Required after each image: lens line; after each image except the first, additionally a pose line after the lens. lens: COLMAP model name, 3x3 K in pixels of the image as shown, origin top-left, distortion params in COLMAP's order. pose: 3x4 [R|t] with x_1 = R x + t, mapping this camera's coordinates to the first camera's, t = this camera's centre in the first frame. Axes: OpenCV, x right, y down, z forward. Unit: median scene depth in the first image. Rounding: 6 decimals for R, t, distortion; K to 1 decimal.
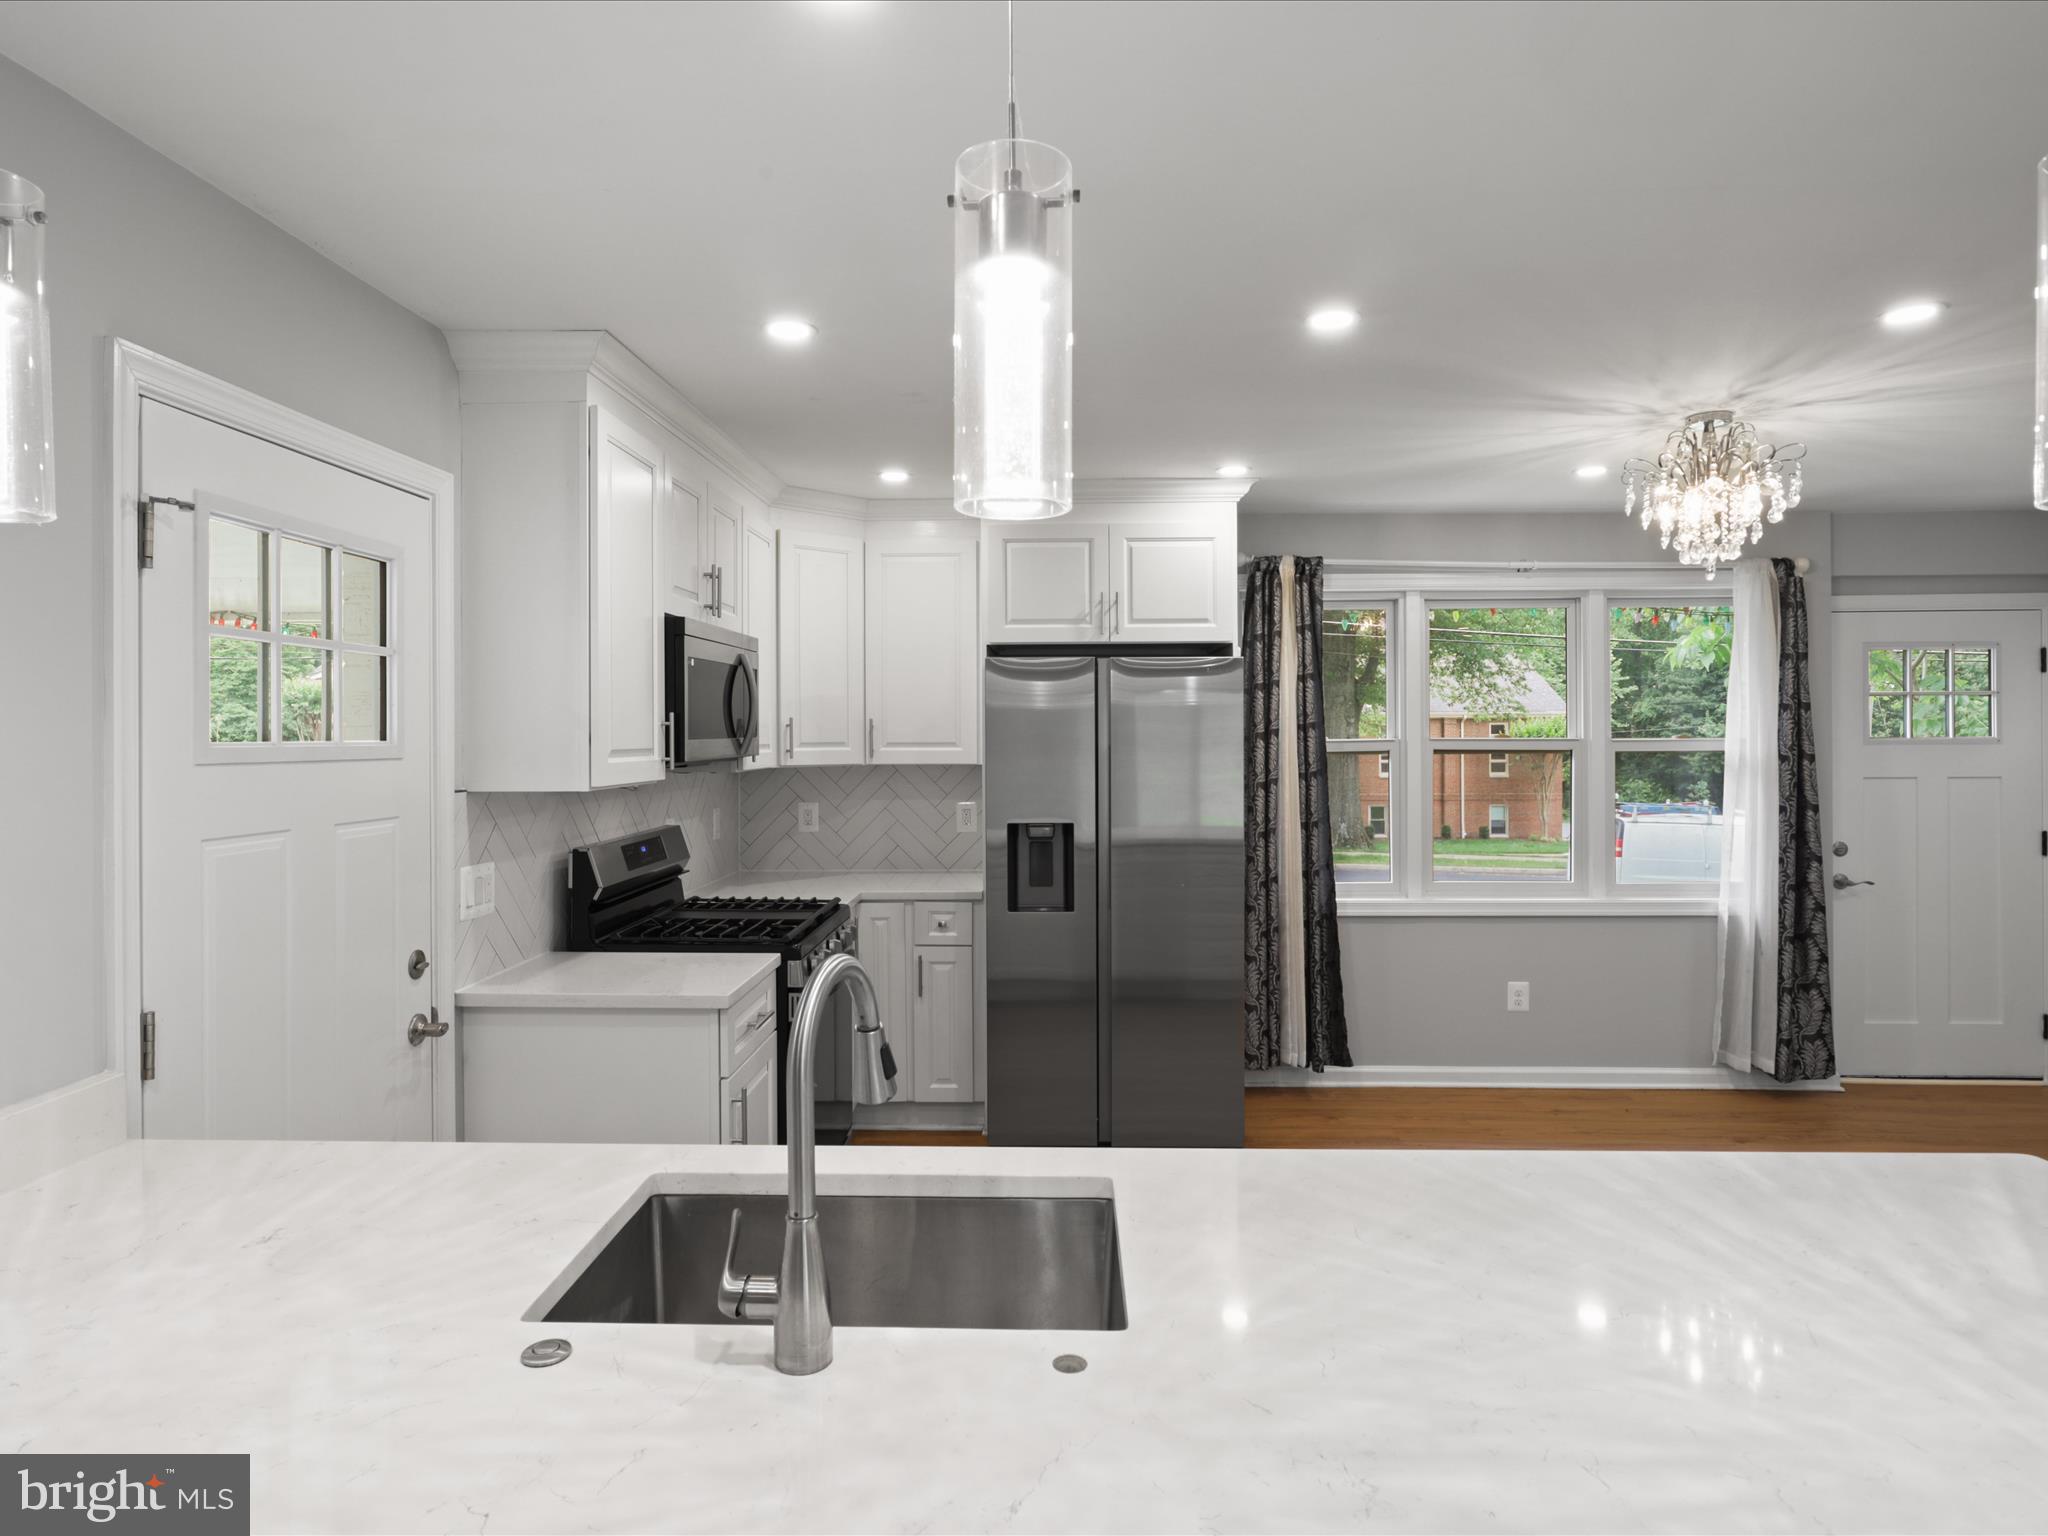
lens RADIAL K [[1173.7, 0, 1027.8], [0, 1173.7, 719.1], [0, 0, 1]] dist [0.003775, 0.001351]
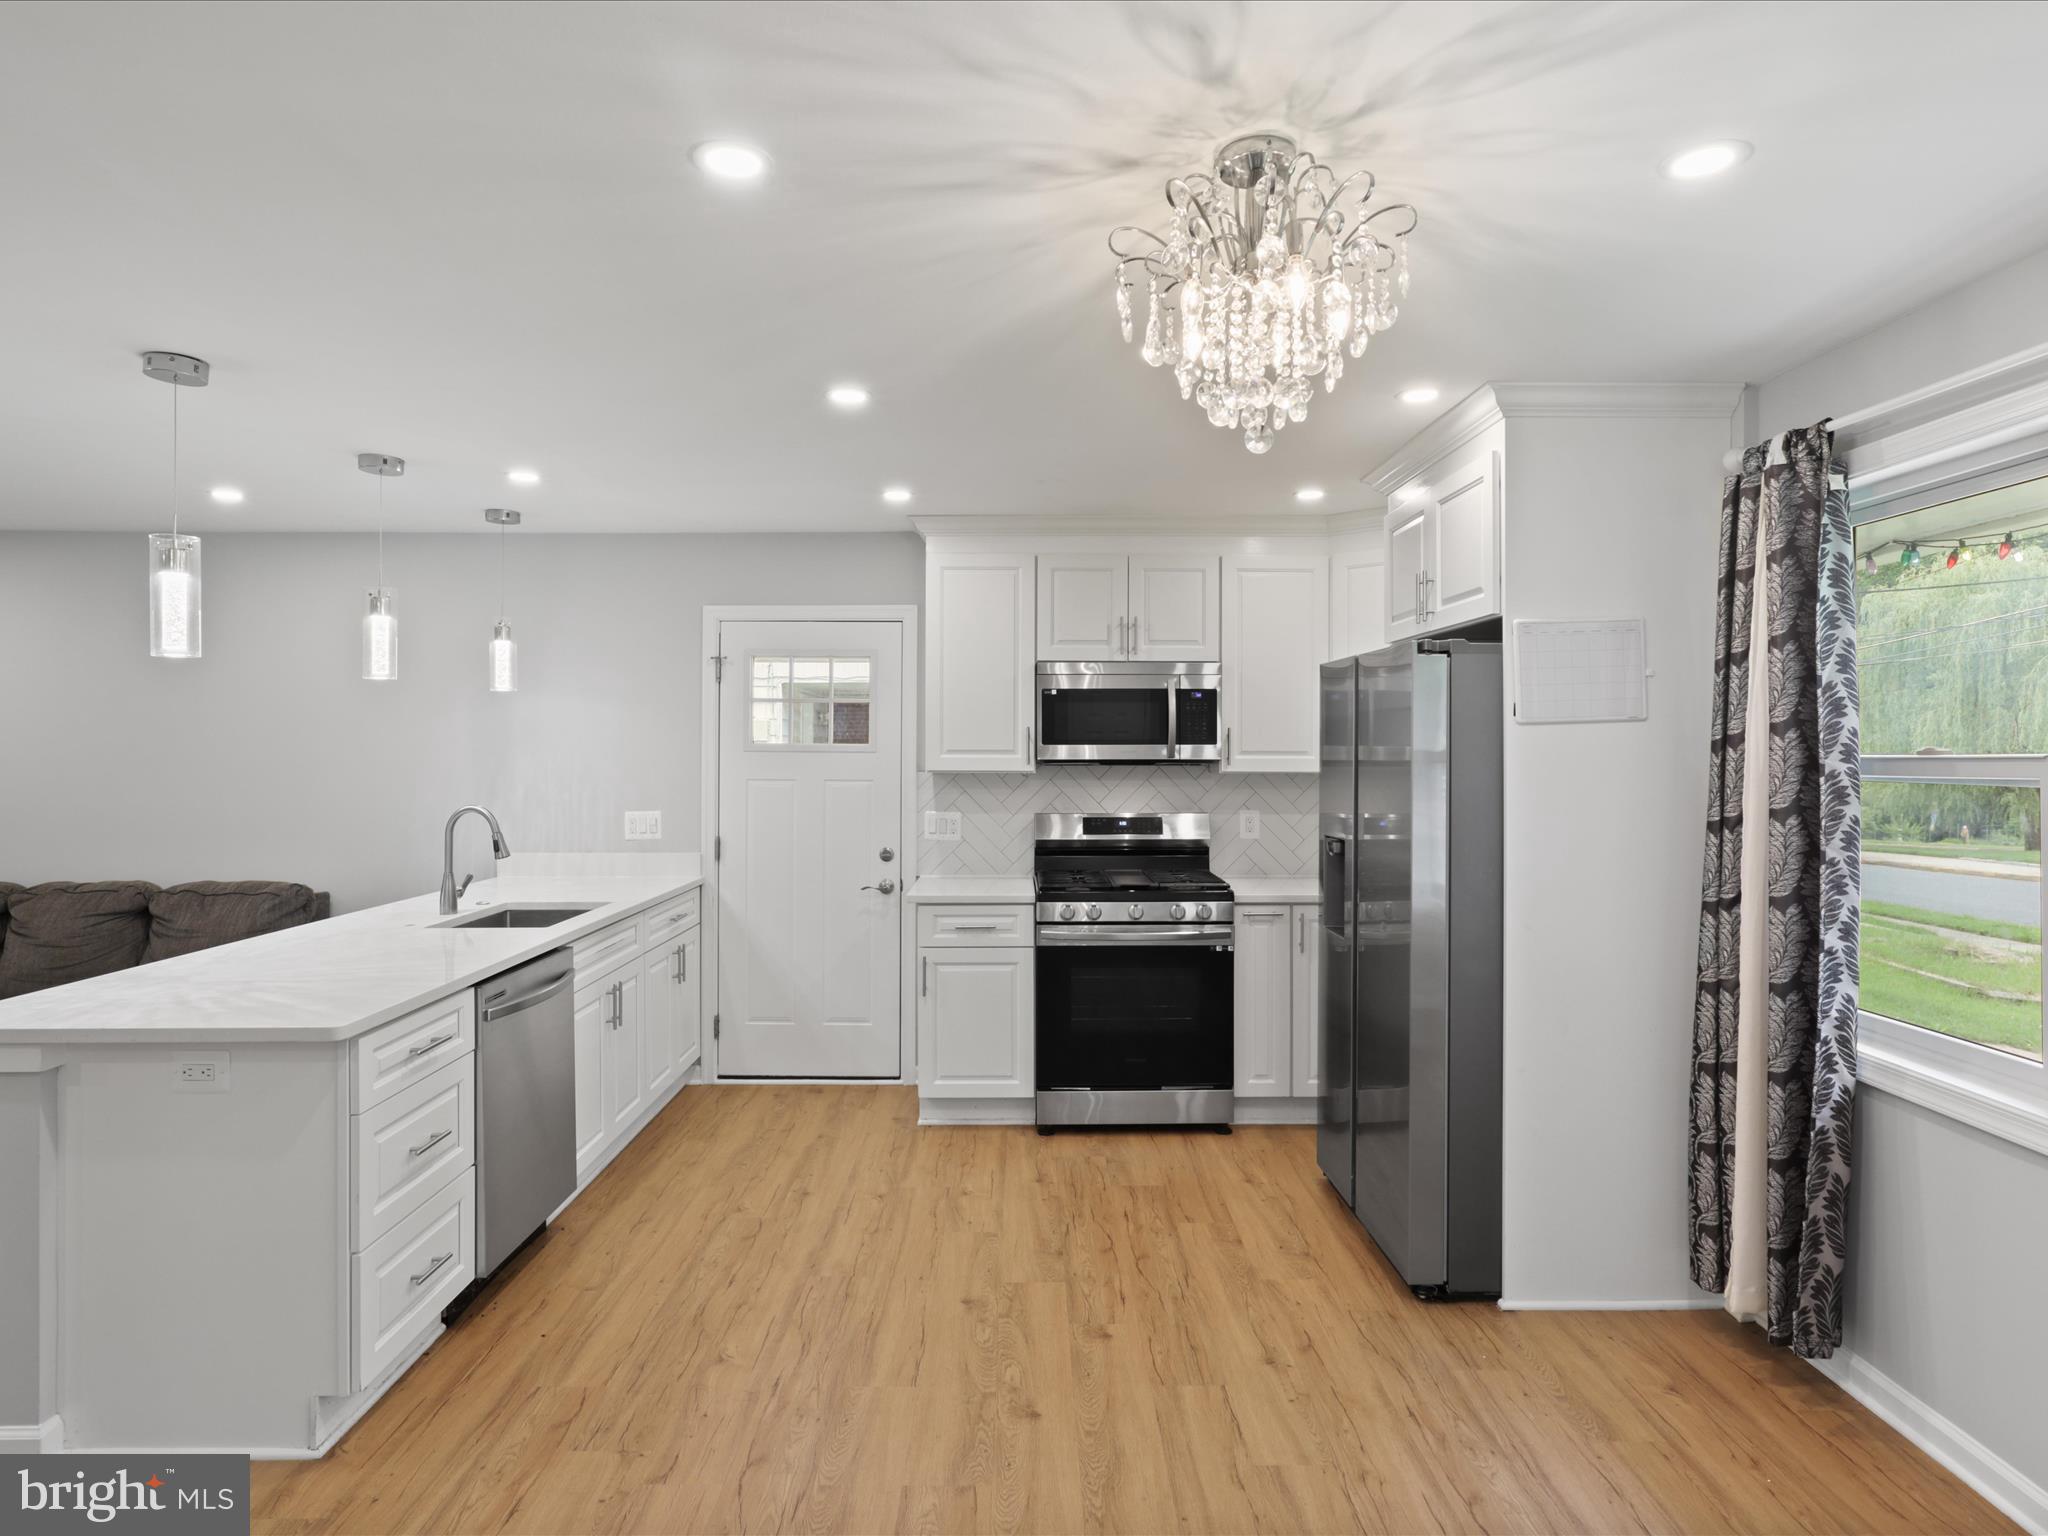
lens RADIAL K [[1151.4, 0, 1017.2], [0, 1151.4, 742.5], [0, 0, 1]] dist [-0.007269, 0.001045]
pose [[0.024564, 0.000558, -0.999698, 0.866626], [0.006478, 0.999979, 0.000718, 0.009360], [0.999677, -0.006494, 0.024560, 0.694701]]
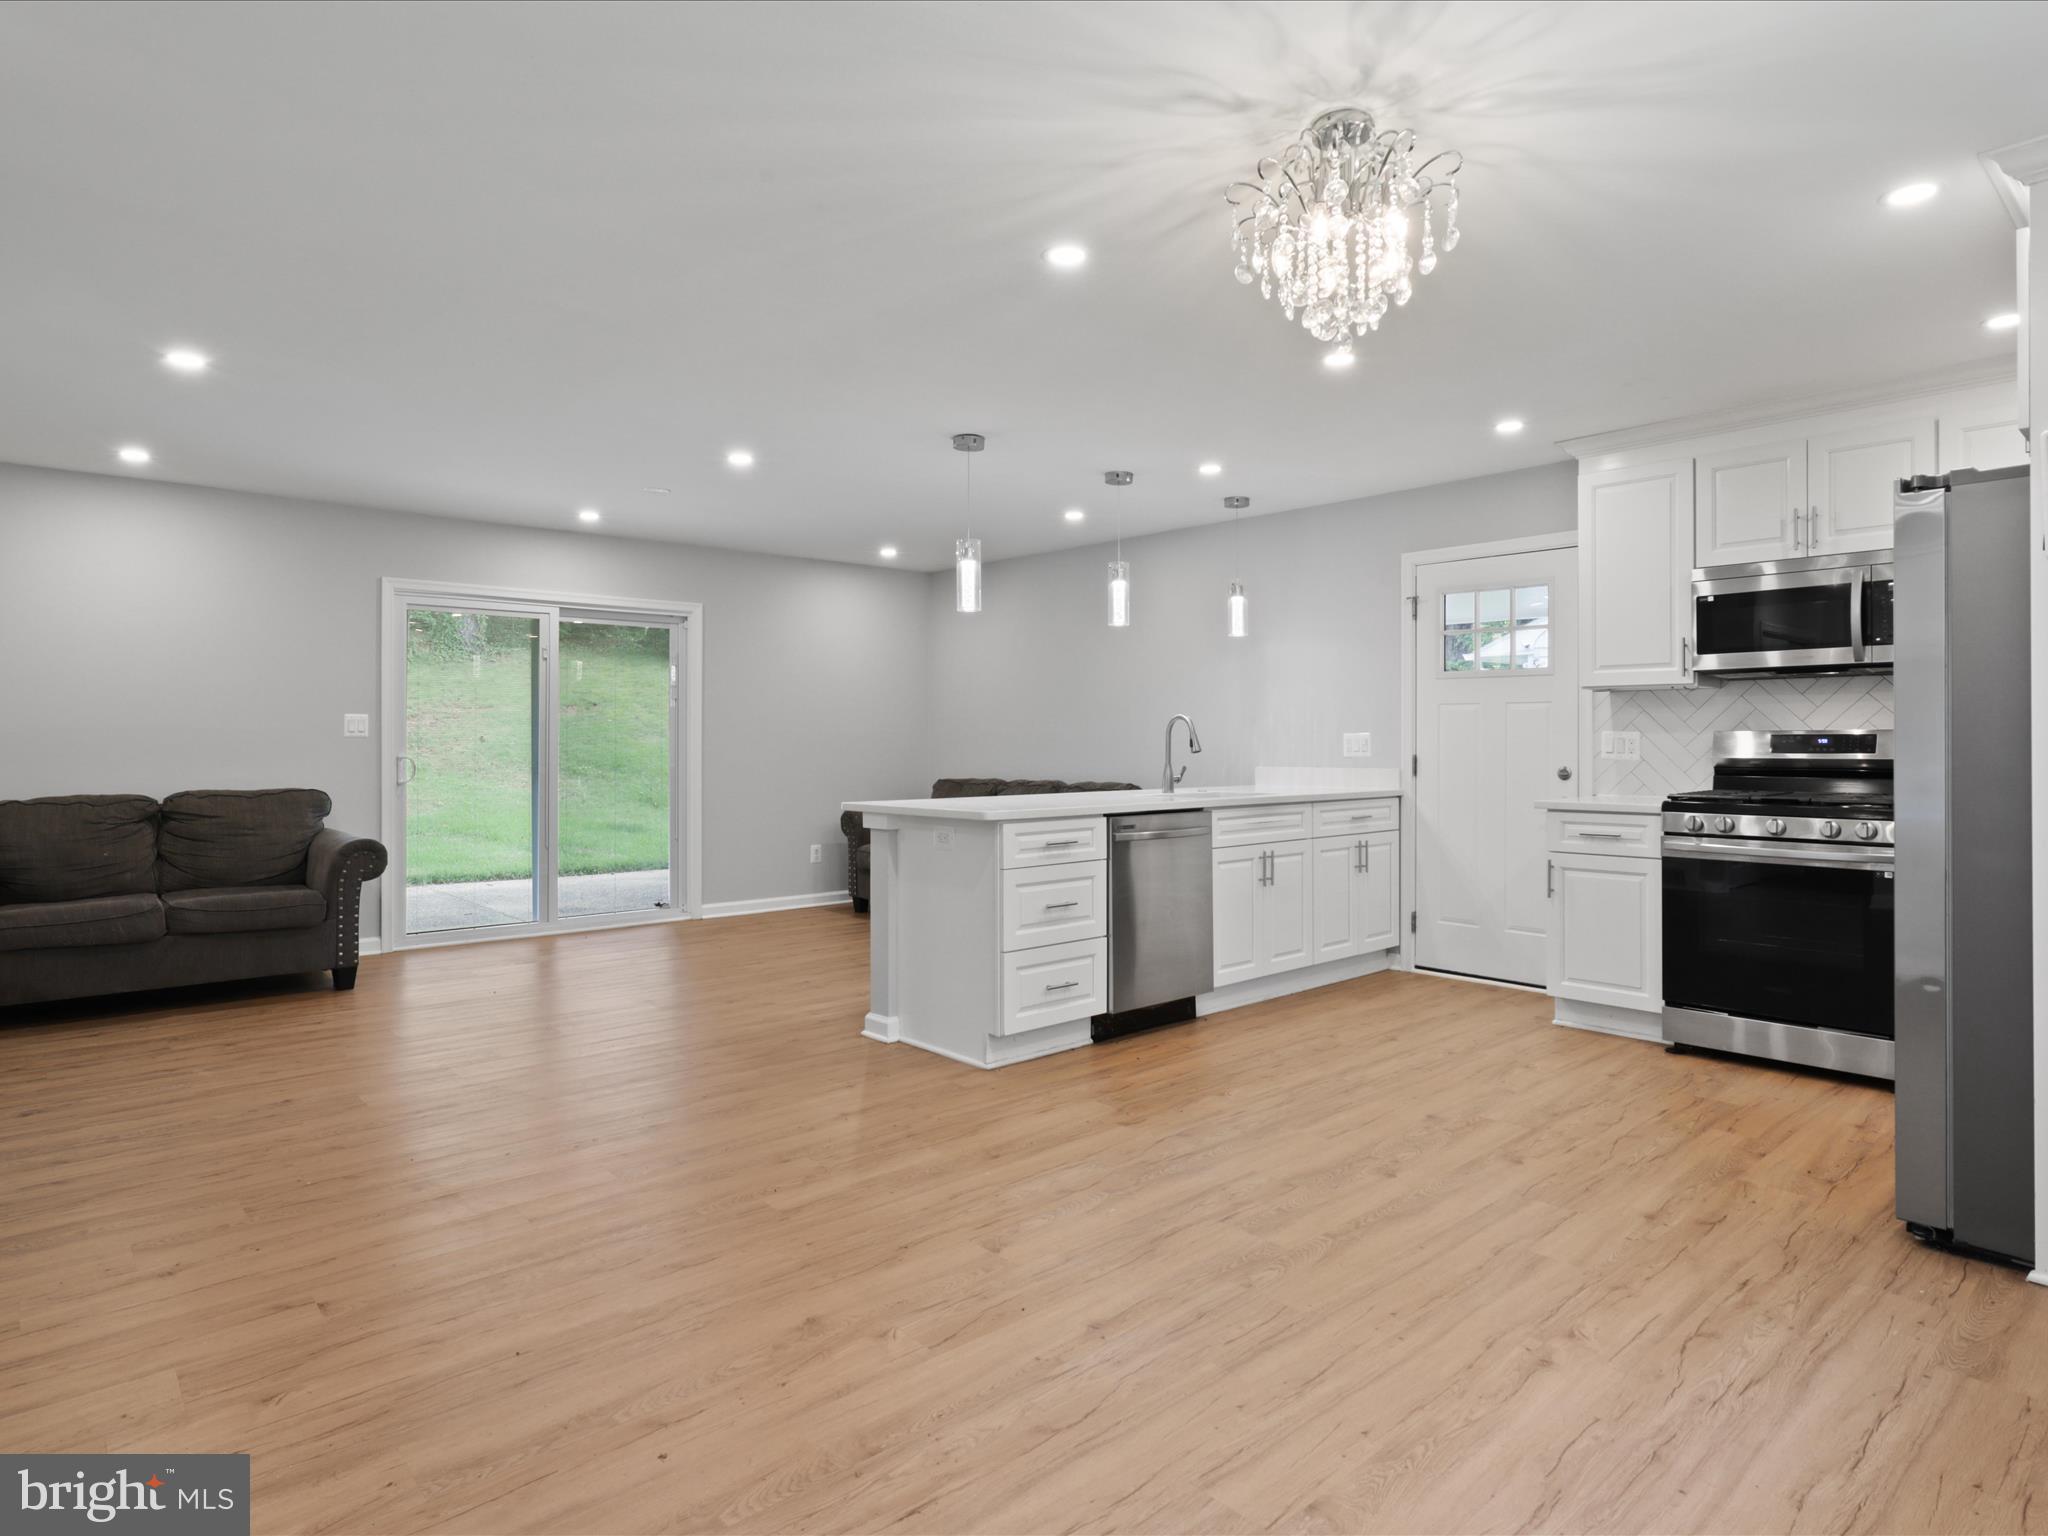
lens RADIAL K [[1151.4, 0, 1032.4], [0, 1151.4, 730.5], [0, 0, 1]] dist [-0.005327, 0.000535]
pose [[-0.725458, 0.000465, -0.688266, 0.927530], [0.009839, 0.999905, -0.009696, 0.084439], [0.688196, -0.013806, -0.725394, 1.081626]]
